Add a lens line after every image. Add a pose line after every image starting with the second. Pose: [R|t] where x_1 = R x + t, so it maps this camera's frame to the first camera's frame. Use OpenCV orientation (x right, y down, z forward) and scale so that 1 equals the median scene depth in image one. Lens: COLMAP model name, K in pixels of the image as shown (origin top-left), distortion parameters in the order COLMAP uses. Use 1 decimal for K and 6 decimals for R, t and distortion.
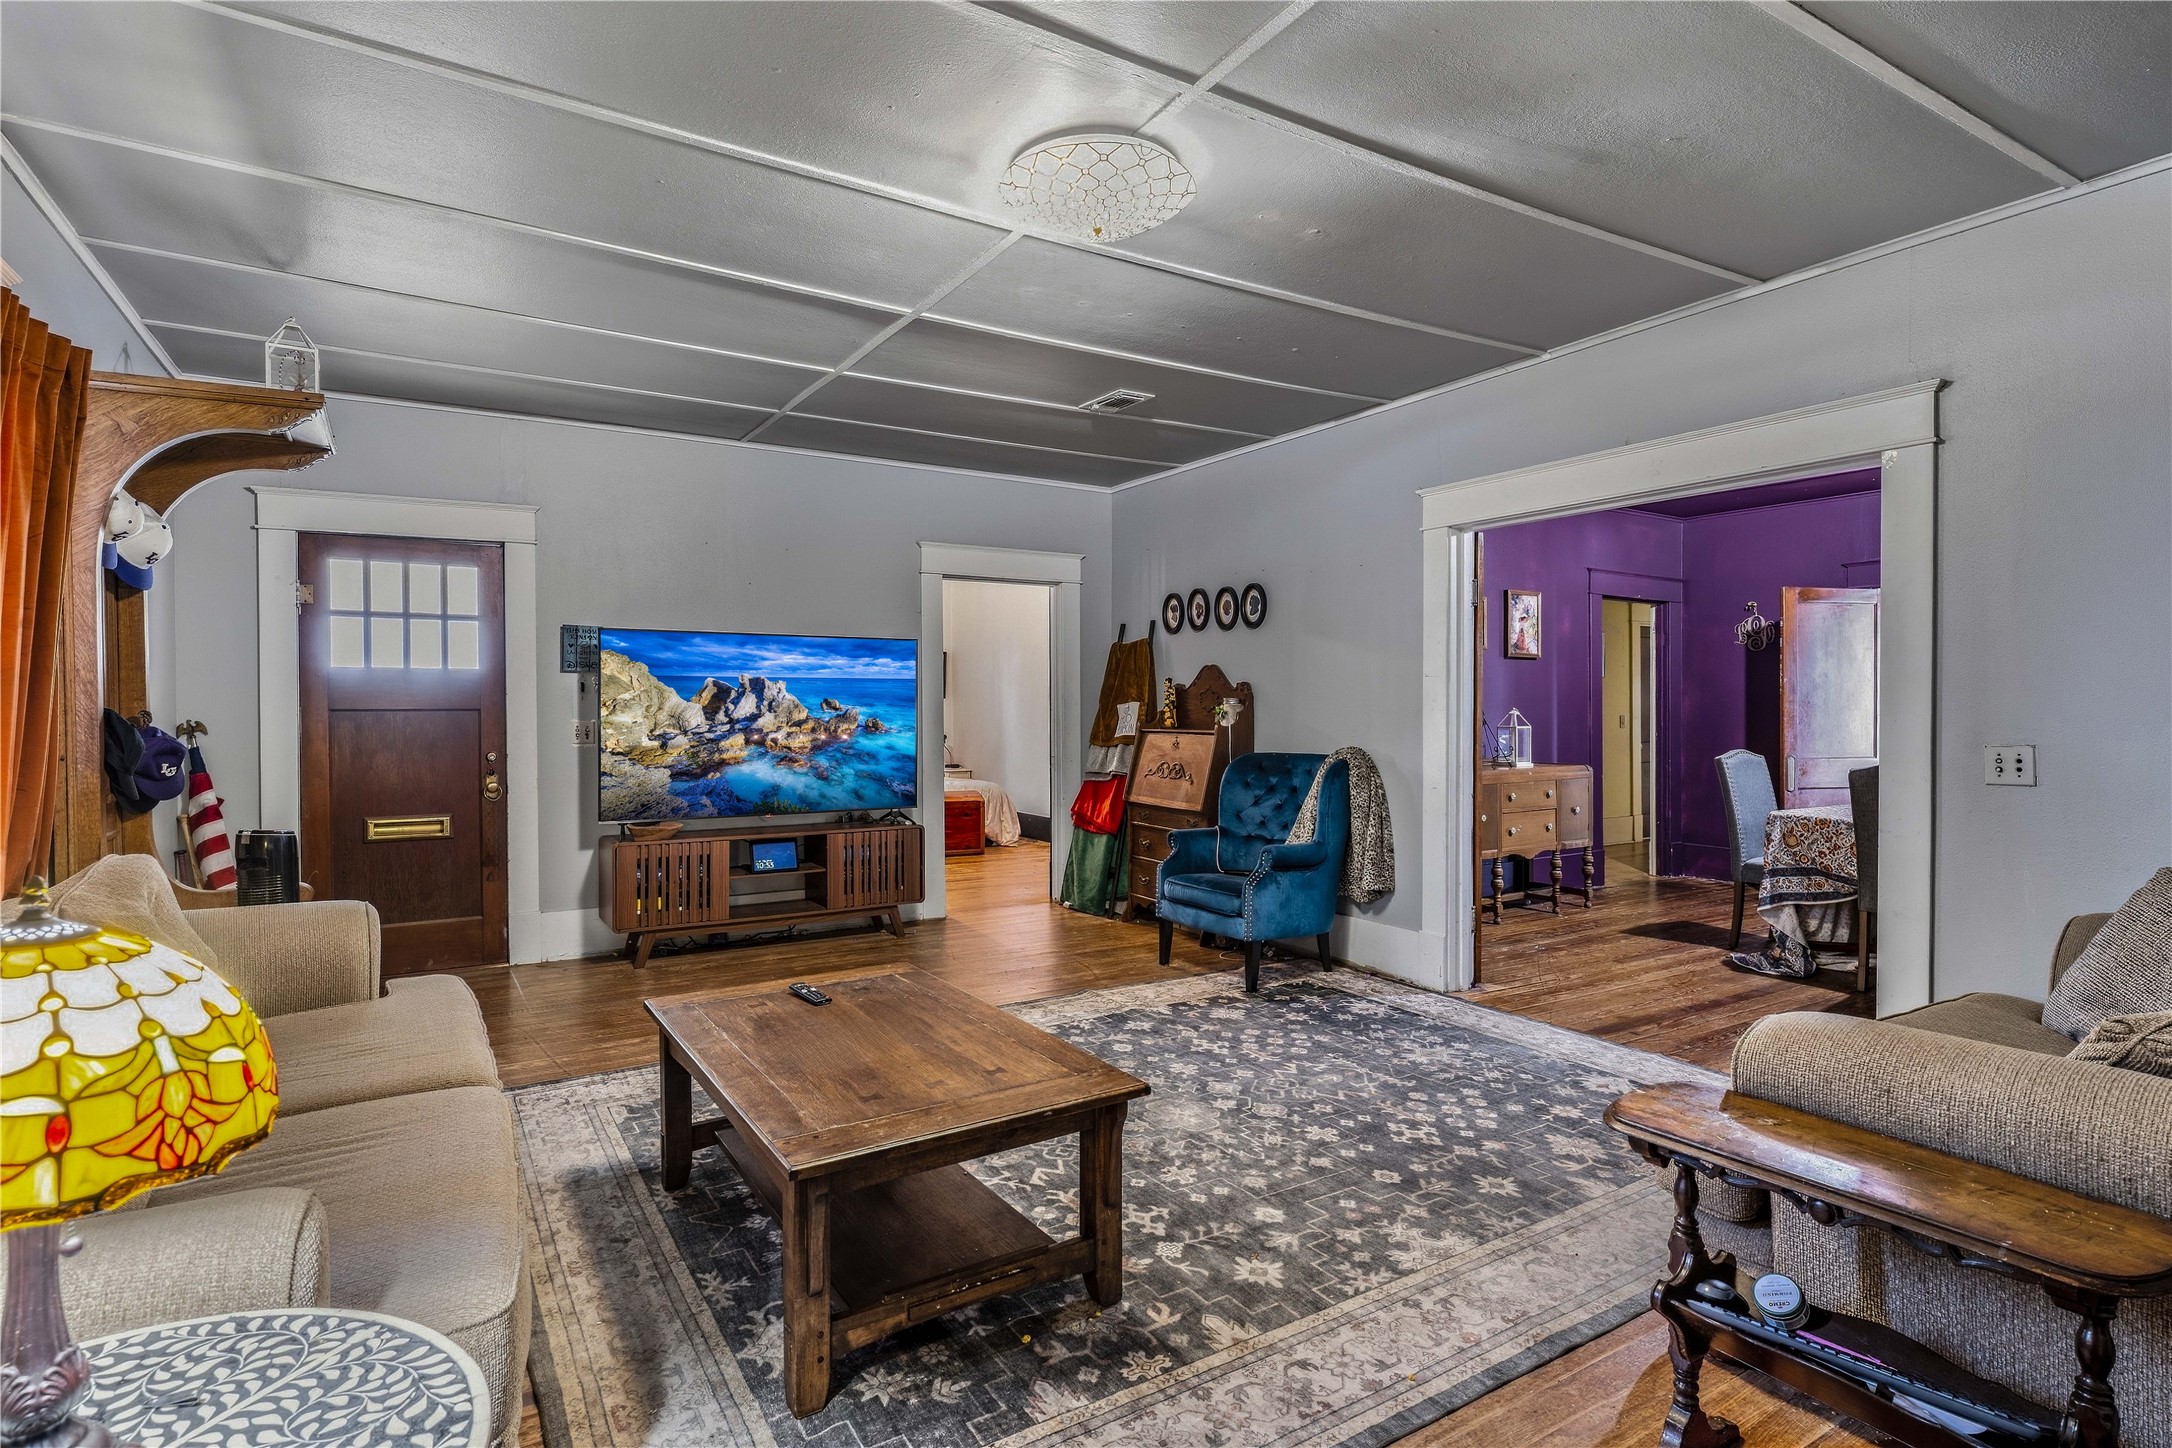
lens RADIAL K [[1103.3, 0, 1082.4], [0, 1103.3, 715.4], [0, 0, 1]] dist [-0.001838, -0.000140]
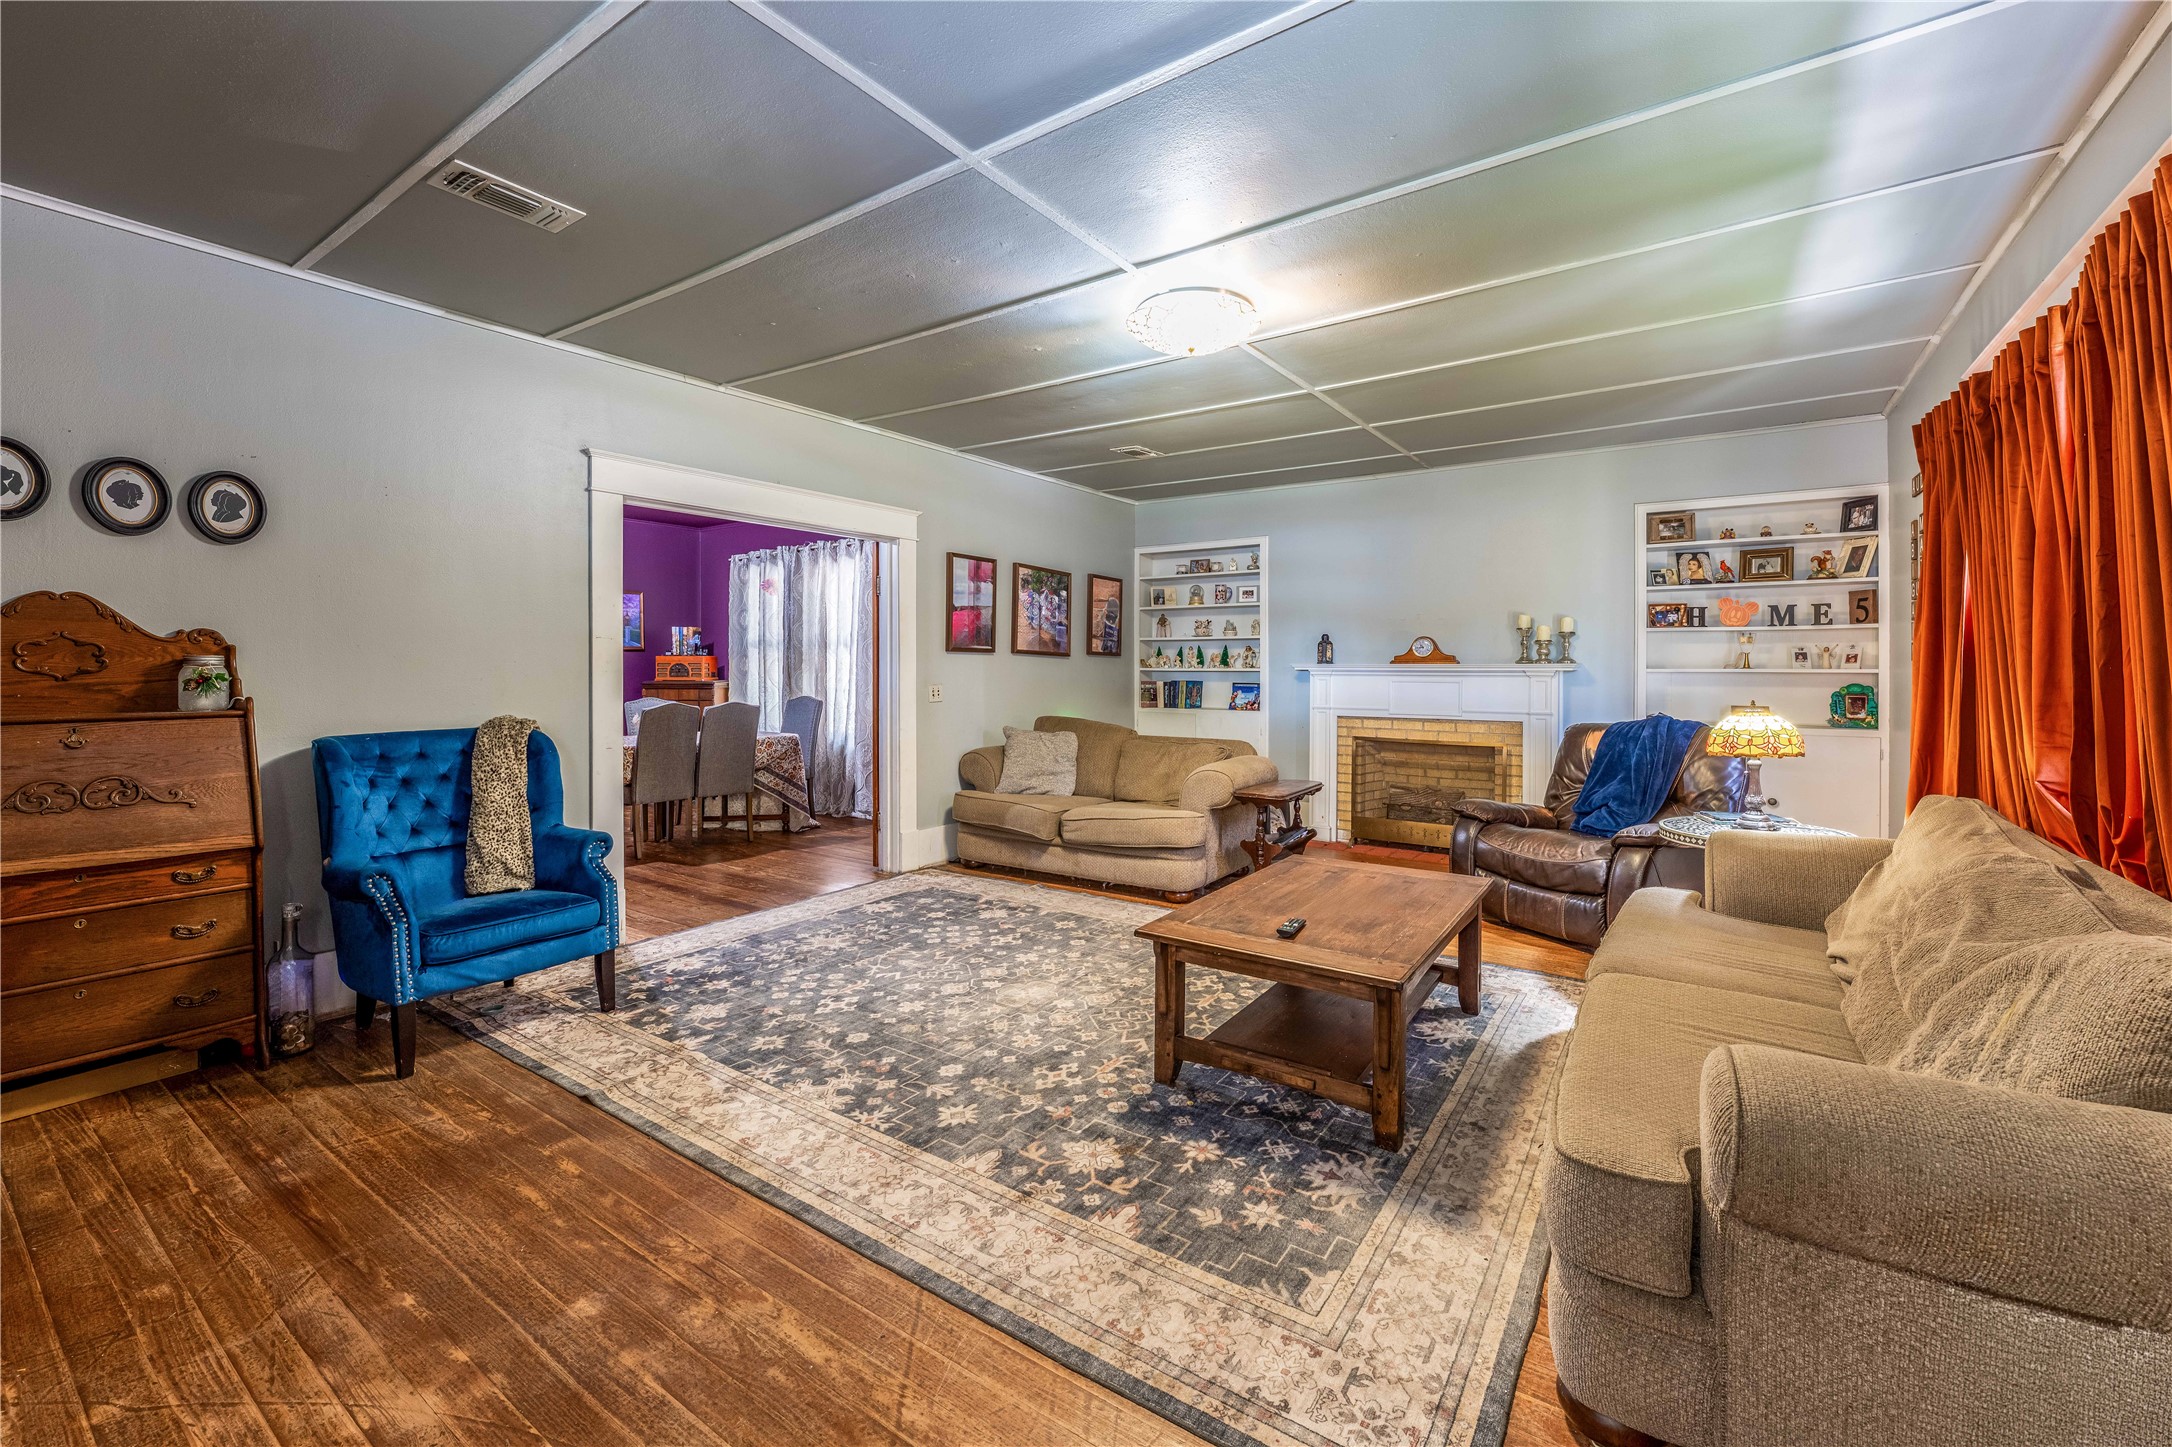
lens RADIAL K [[903.1, 0, 1023.9], [0, 903.1, 672.8], [0, 0, 1]] dist [-0.000998, -0.000006]
pose [[-0.367991, -0.007993, 0.929795, -0.728571], [0.007128, 0.999909, 0.011417, -0.014804], [-0.929802, 0.010829, -0.367901, 1.157566]]
